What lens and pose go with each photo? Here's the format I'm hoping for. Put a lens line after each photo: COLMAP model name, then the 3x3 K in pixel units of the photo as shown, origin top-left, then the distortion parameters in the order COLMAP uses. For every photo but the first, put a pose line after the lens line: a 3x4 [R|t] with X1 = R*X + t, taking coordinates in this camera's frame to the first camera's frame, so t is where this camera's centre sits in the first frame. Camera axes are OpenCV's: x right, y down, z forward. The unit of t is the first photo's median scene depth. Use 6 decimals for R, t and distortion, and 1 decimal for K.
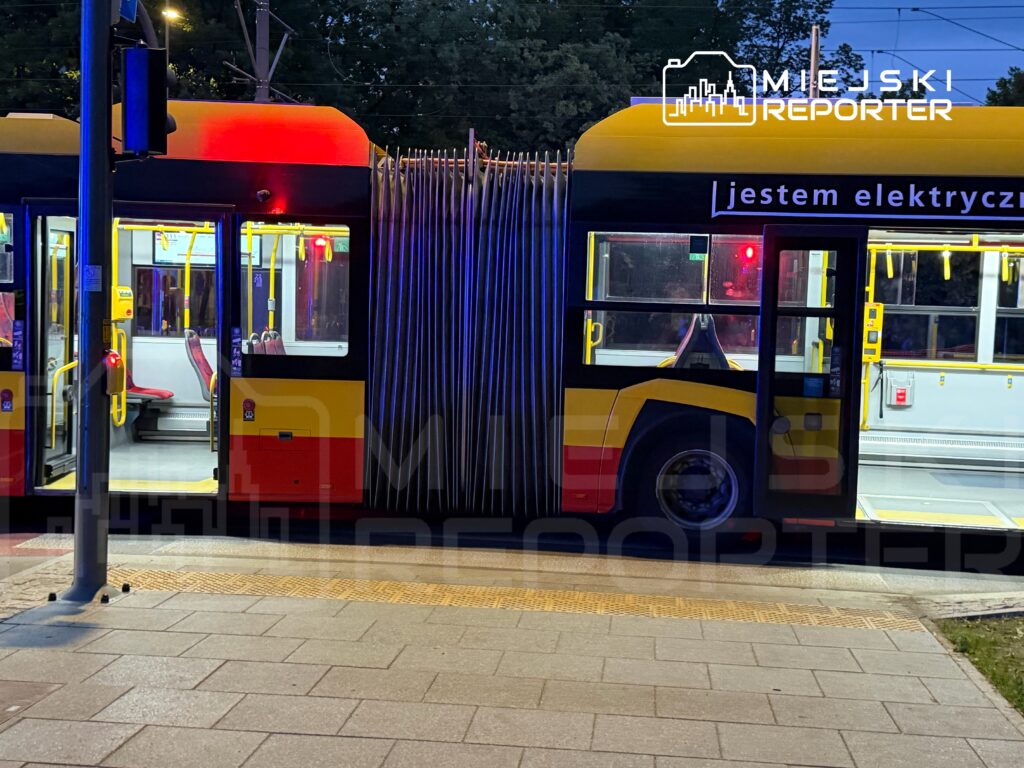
lens RADIAL K [[1402.2, 0, 512.0], [0, 1402.2, 384.0], [0, 0, 1]] dist [0.063566, 0.006205]
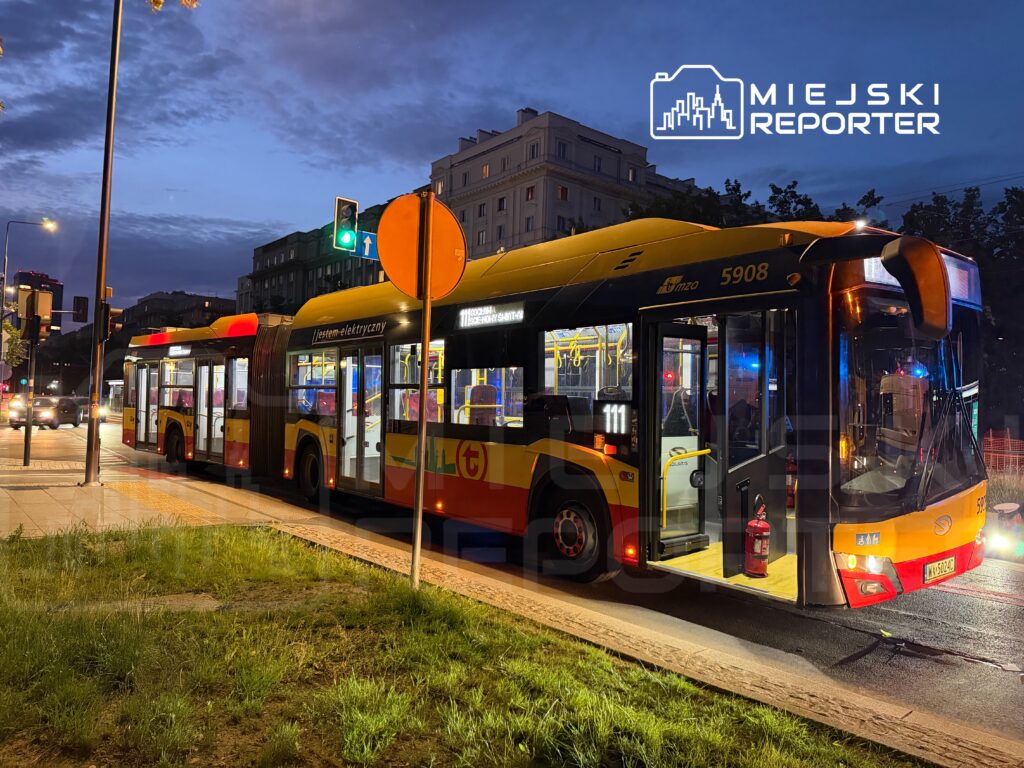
lens RADIAL K [[724.3, 0, 512.0], [0, 724.3, 384.0], [0, 0, 1]] dist [0.002057, -0.000138]
pose [[0.711166, -0.035086, -0.702148, 1.676968], [-0.028065, 0.996541, -0.078221, 0.026210], [0.702464, 0.075334, 0.707721, 0.620380]]
